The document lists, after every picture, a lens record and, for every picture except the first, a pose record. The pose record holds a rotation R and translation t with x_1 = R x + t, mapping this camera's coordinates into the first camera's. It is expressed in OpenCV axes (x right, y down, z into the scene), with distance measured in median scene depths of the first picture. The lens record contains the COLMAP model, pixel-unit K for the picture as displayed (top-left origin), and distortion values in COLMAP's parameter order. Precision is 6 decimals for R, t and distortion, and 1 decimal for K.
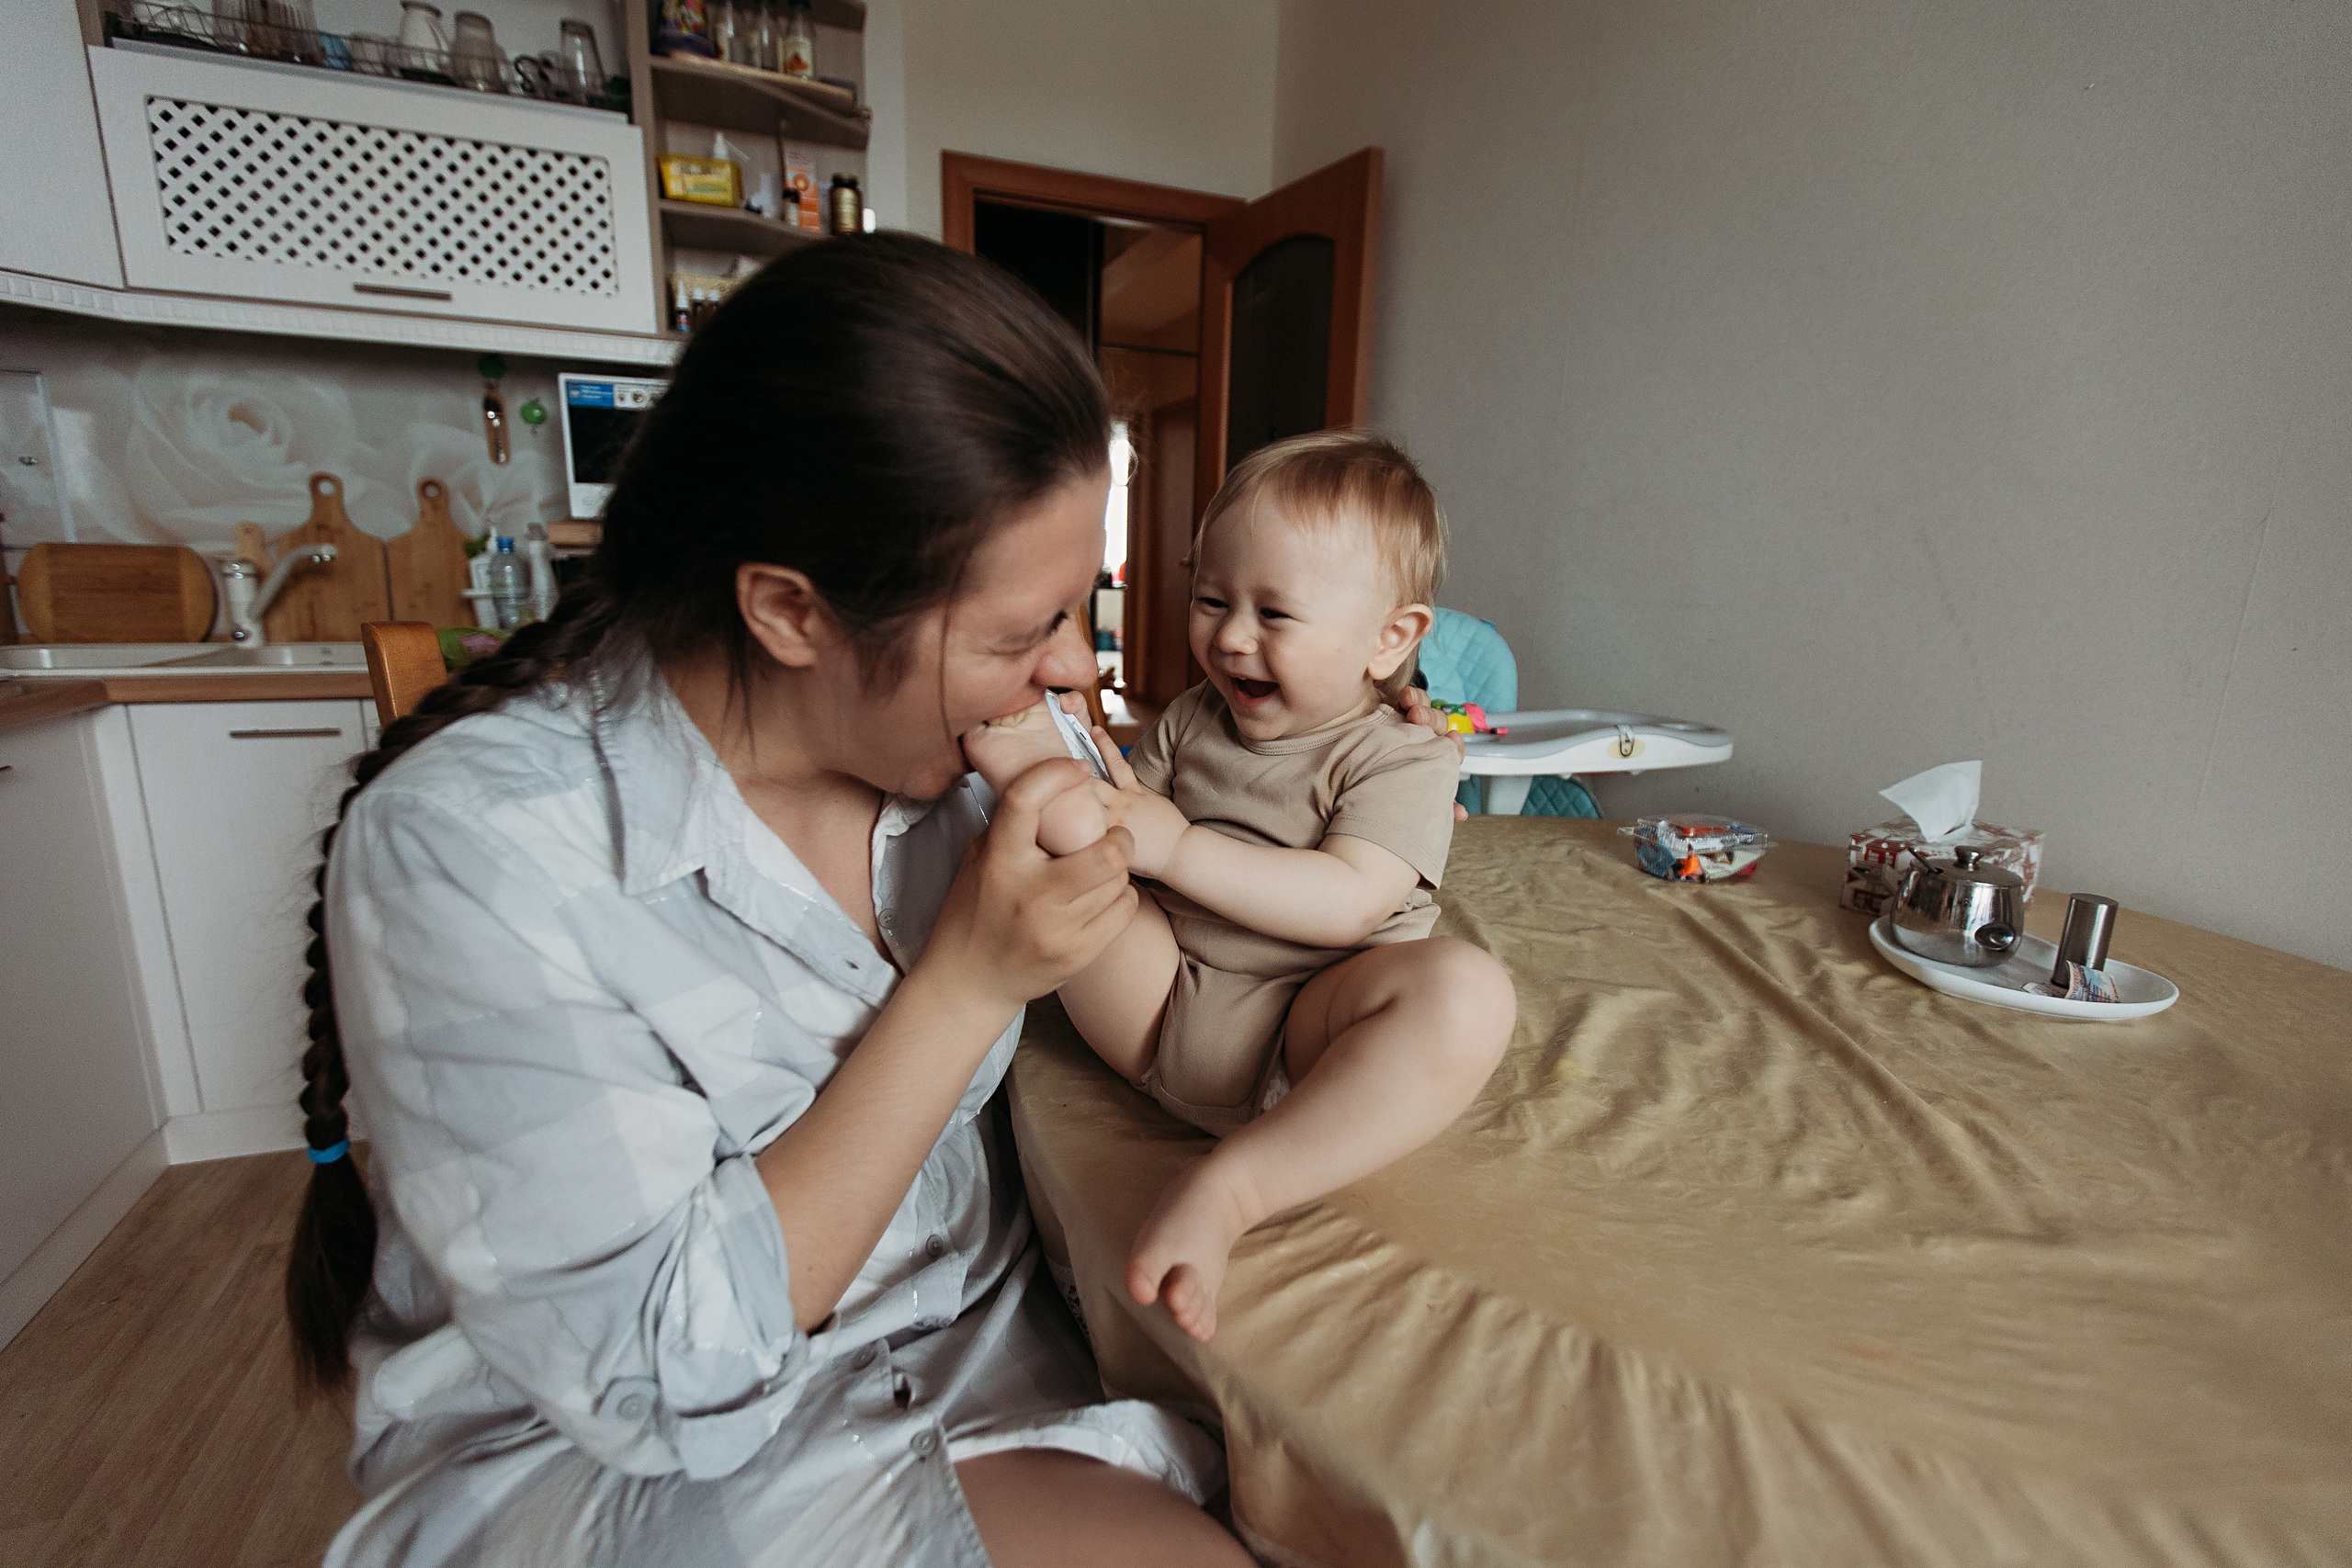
lens RADIAL K [[1062.5, 0, 1176.0], [0, 1062.5, 784.0], [0, 0, 1]] dist [-0.000093, -0.001147]
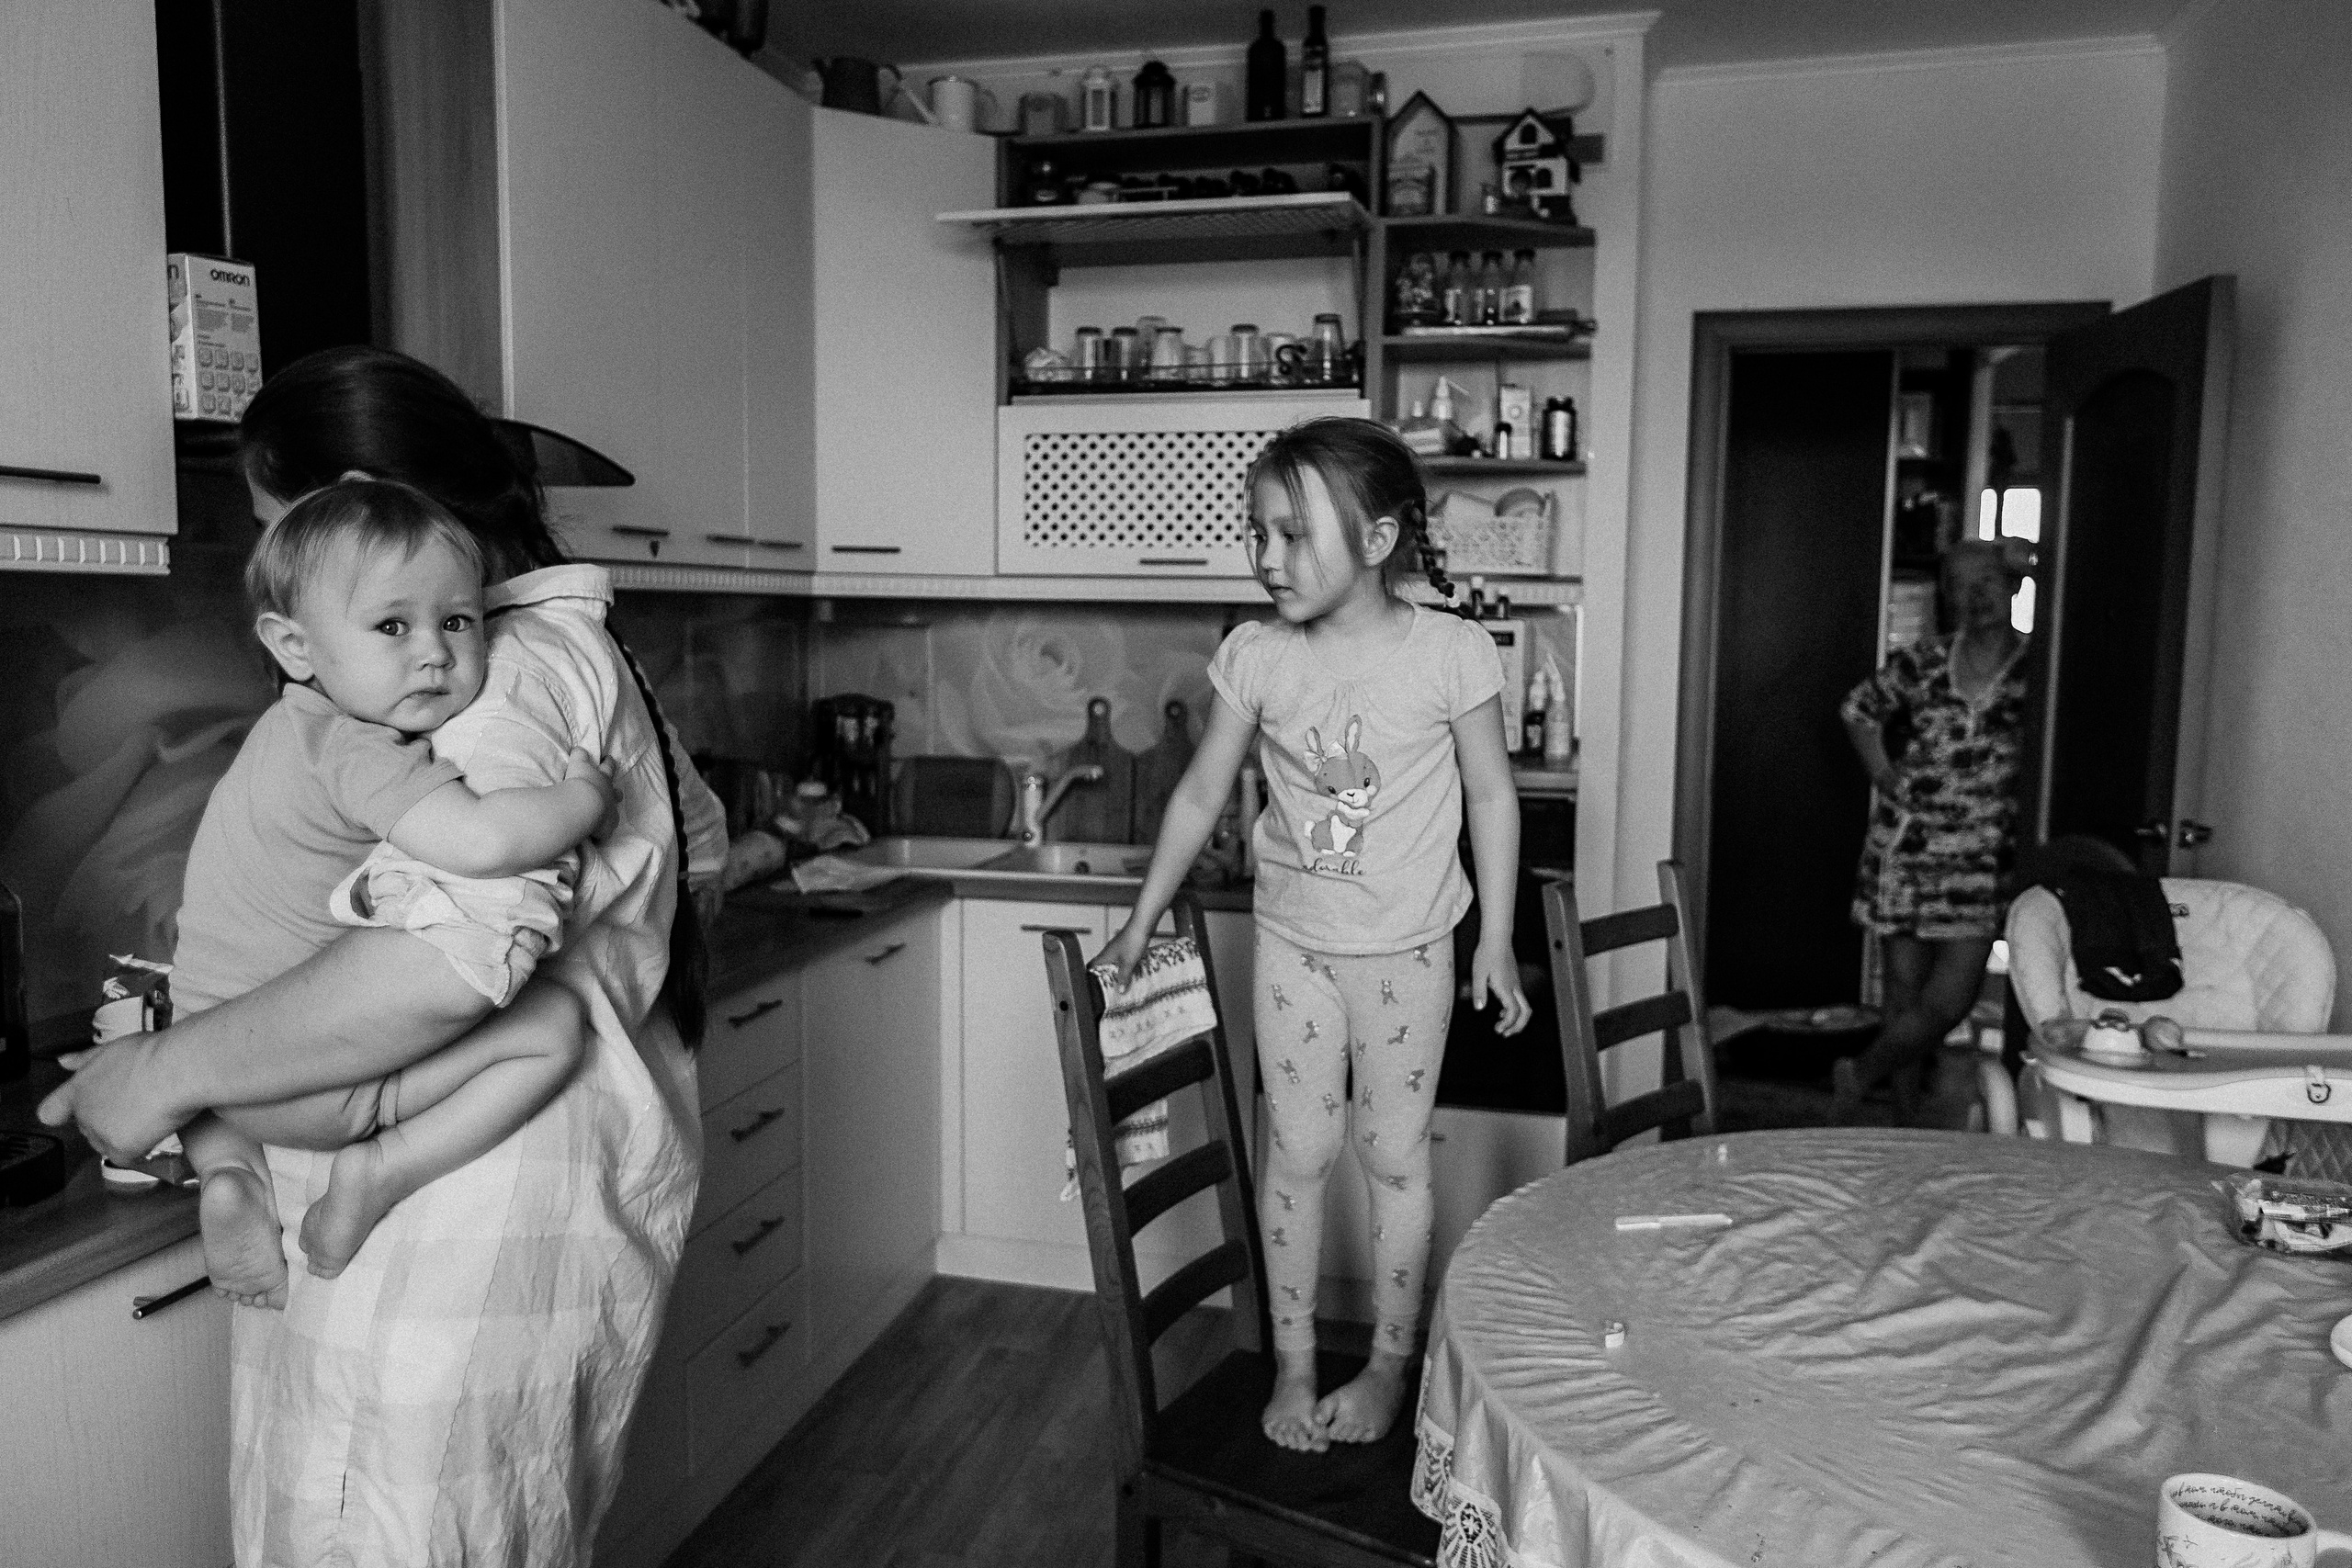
lens RADIAL K [[1750.8, 0, 1176.0], [0, 1750.8, 784.0], [0, 0, 1]] dist [-0.001029, 0.005916]
pose [[0.829826, 0.041936, -0.556444, 0.371078], [-0.107686, 0.990463, -0.085947, -0.052350], [0.547533, 0.131242, 0.826428, -0.579526]]
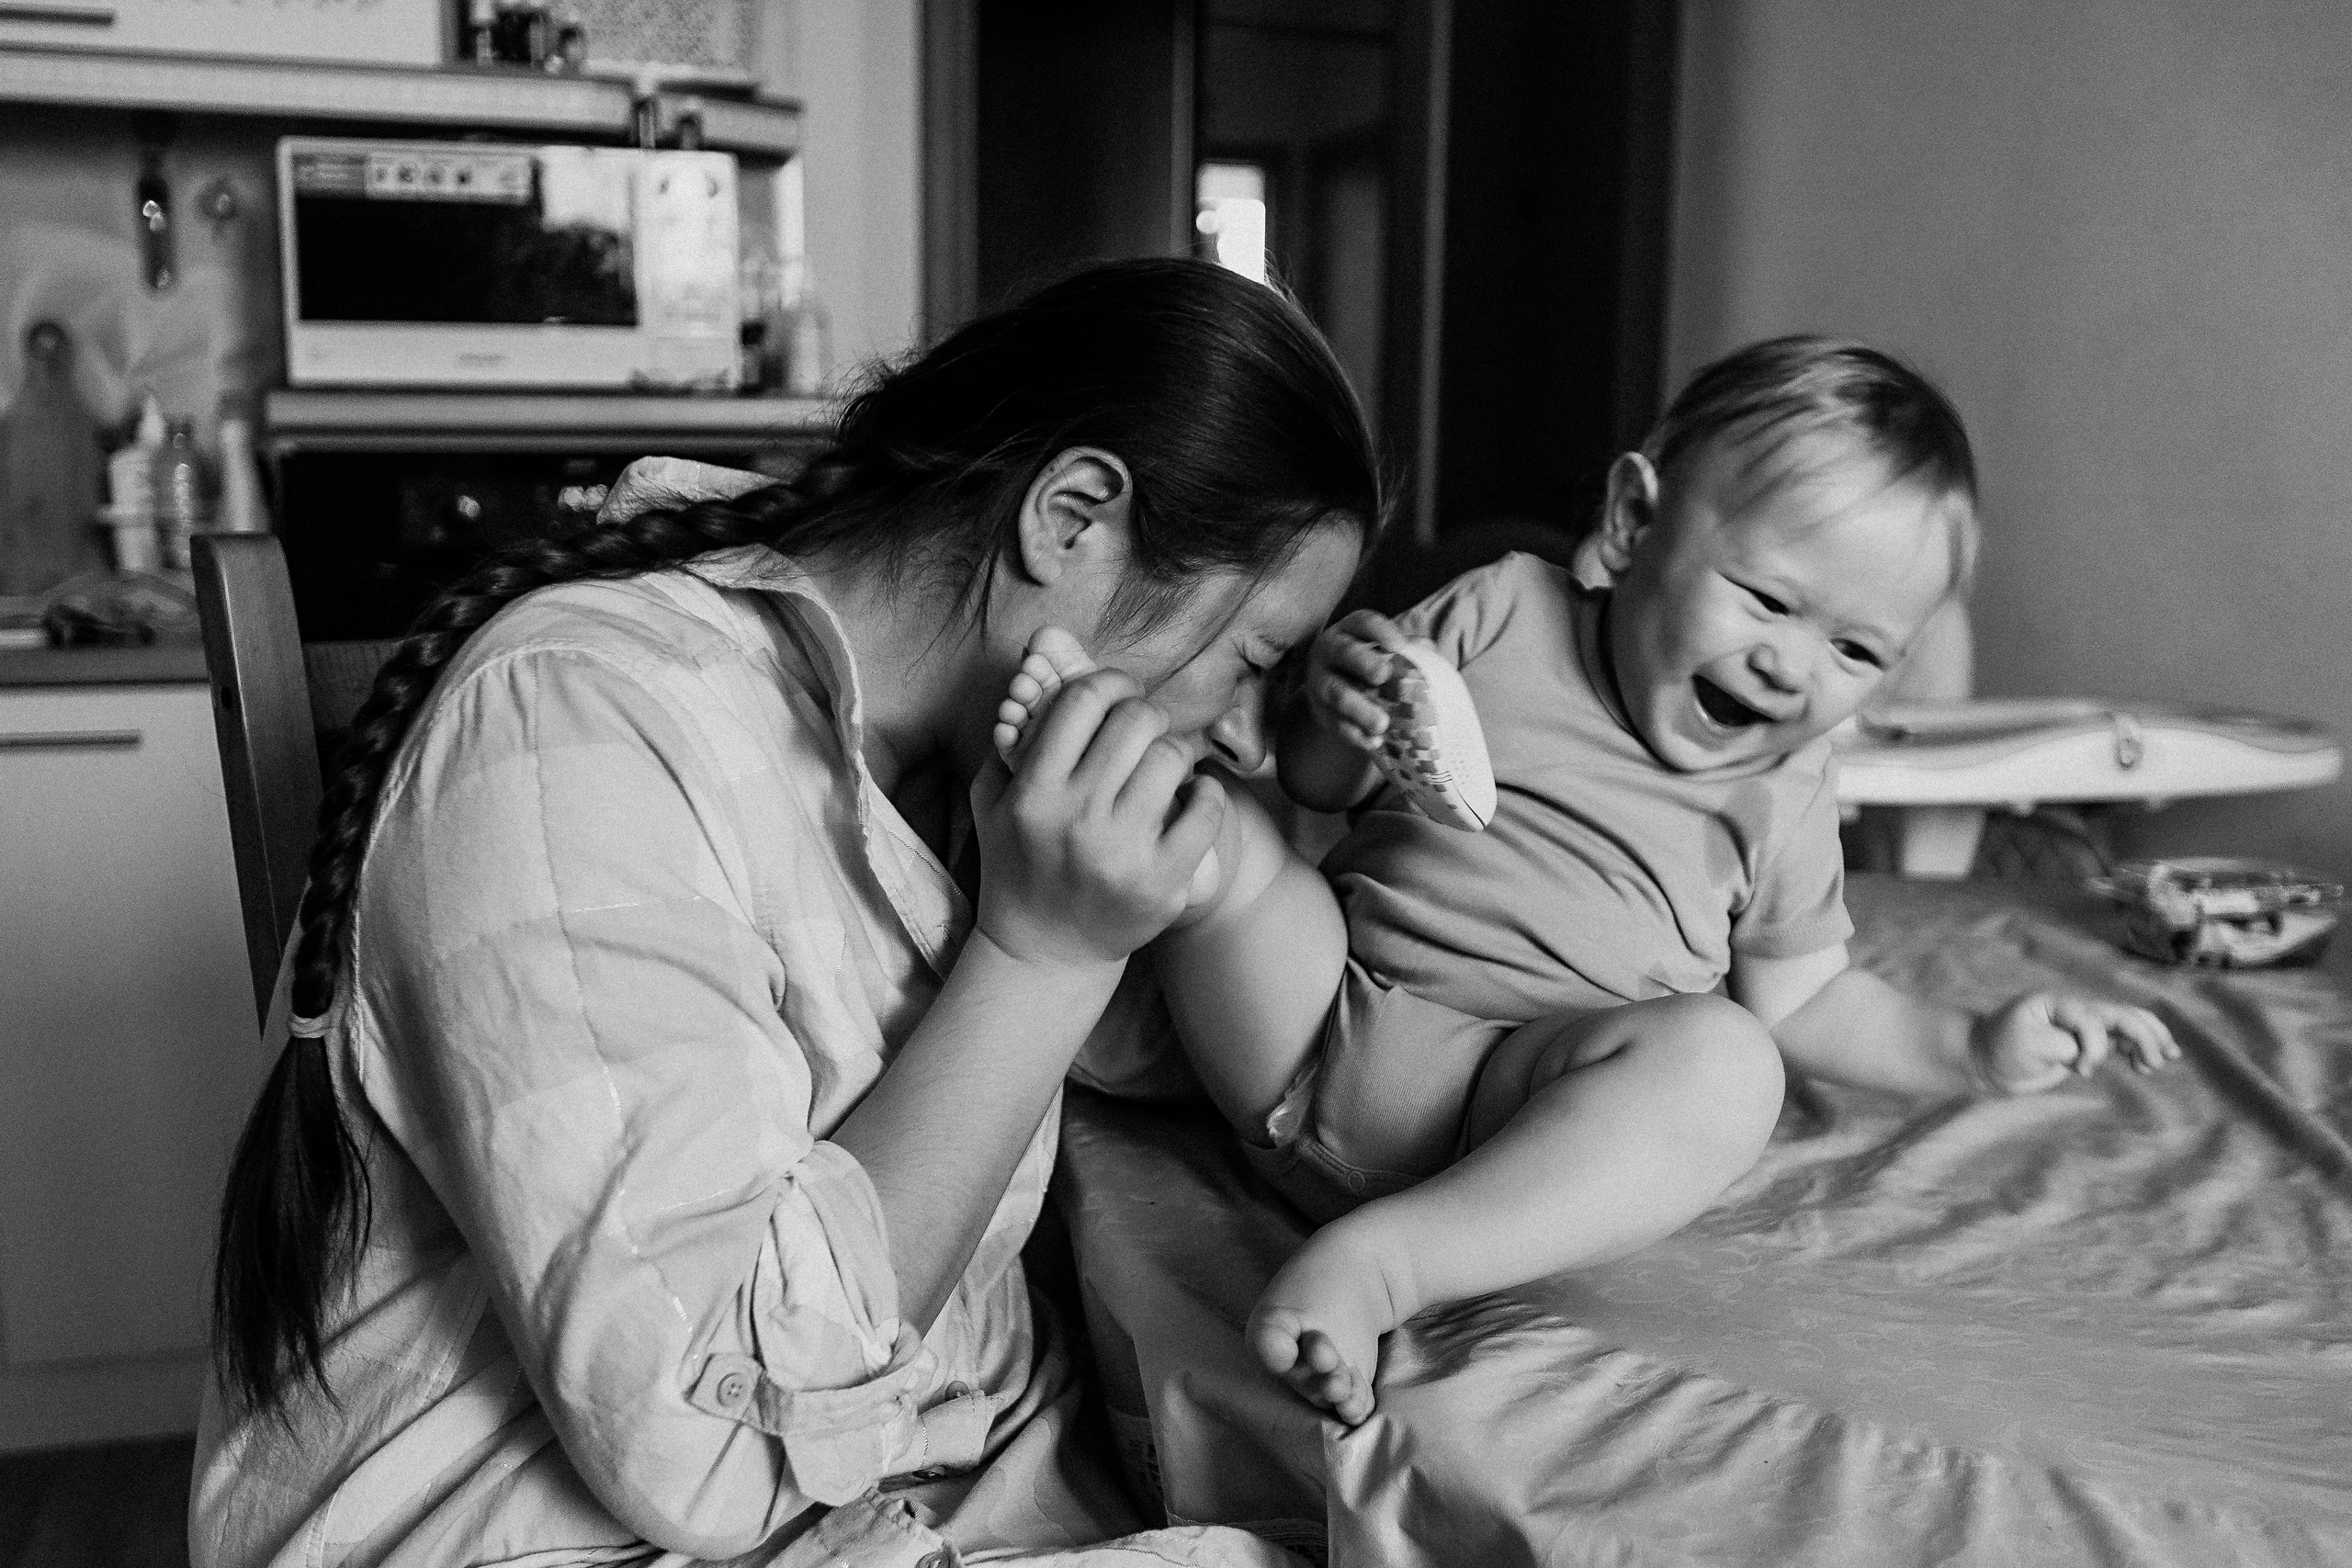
lens RADIAL K [[2272.1, 0, 1175.7], [0, 2272.1, 796.6], [0, 0, 1]] dist [0.000315, 0.017242]
pose [[0.996688, -0.003503, -0.081246, 0.015986], [-0.000802, 0.998600, -0.052892, 0.045836], [0.081317, 0.052782, 0.995290, -0.208794]]
